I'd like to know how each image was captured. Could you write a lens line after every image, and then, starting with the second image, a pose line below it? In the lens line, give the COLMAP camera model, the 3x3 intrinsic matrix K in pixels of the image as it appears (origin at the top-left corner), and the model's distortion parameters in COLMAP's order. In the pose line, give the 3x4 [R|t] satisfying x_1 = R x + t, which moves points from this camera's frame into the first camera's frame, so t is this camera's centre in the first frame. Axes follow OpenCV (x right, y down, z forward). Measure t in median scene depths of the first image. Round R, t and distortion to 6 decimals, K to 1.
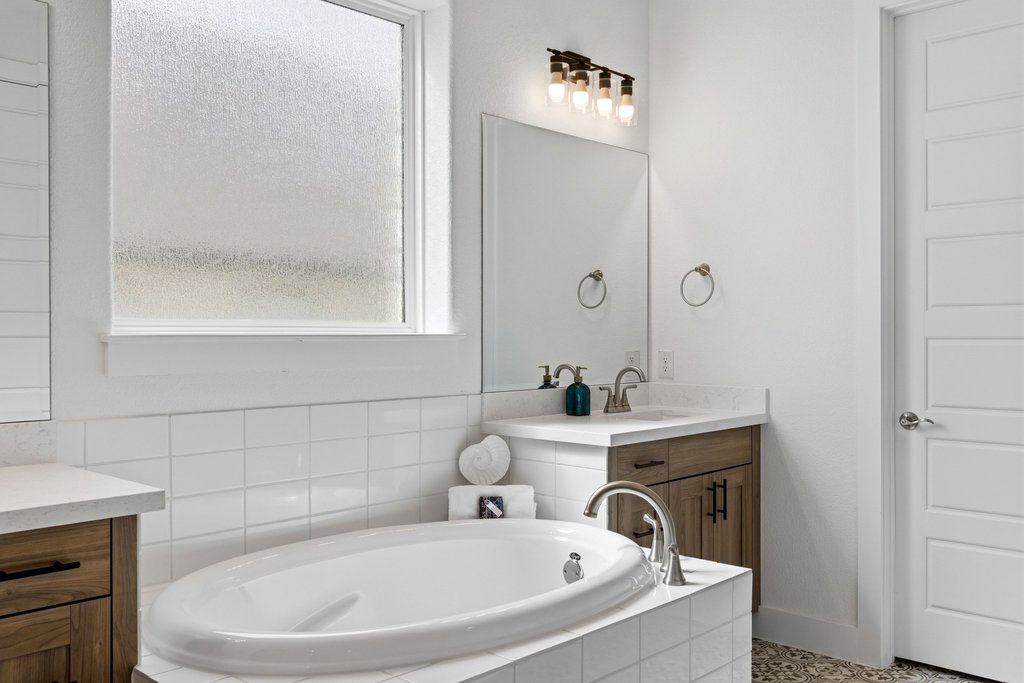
lens RADIAL K [[514.9, 0, 512.0], [0, 514.9, 341.5], [0, 0, 1]] dist [-0.000508, -0.000039]
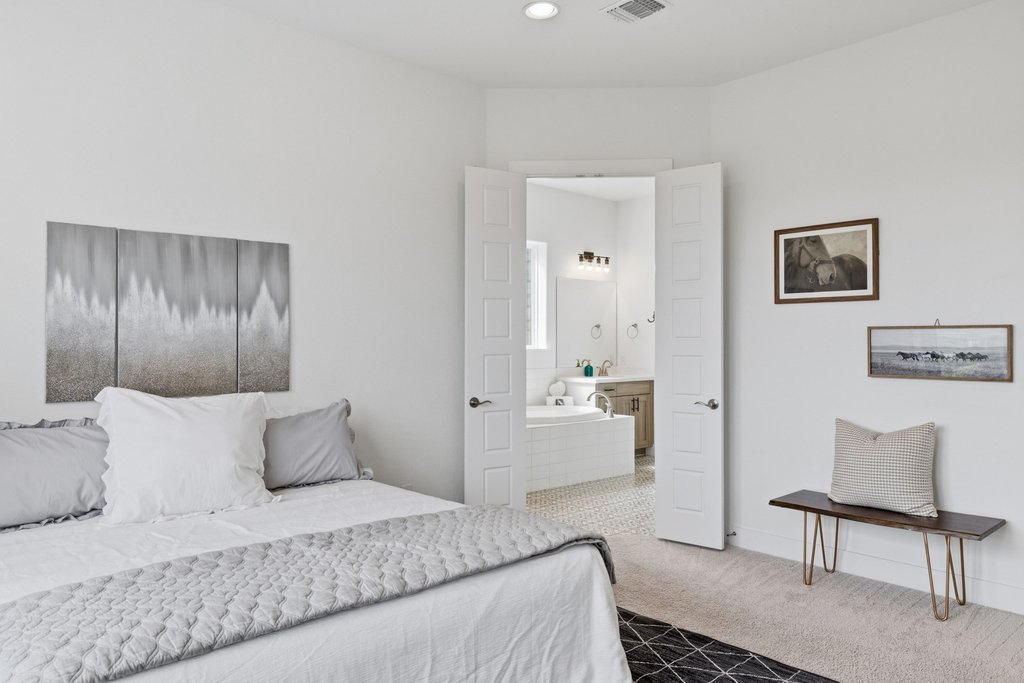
lens RADIAL K [[514.9, 0, 512.0], [0, 514.9, 341.5], [0, 0, 1]] dist [-0.000508, -0.000039]
pose [[0.995256, 0.002664, -0.097255, -0.022411], [-0.003352, 0.999970, -0.006915, -0.034144], [0.097234, 0.007208, 0.995235, -2.035568]]
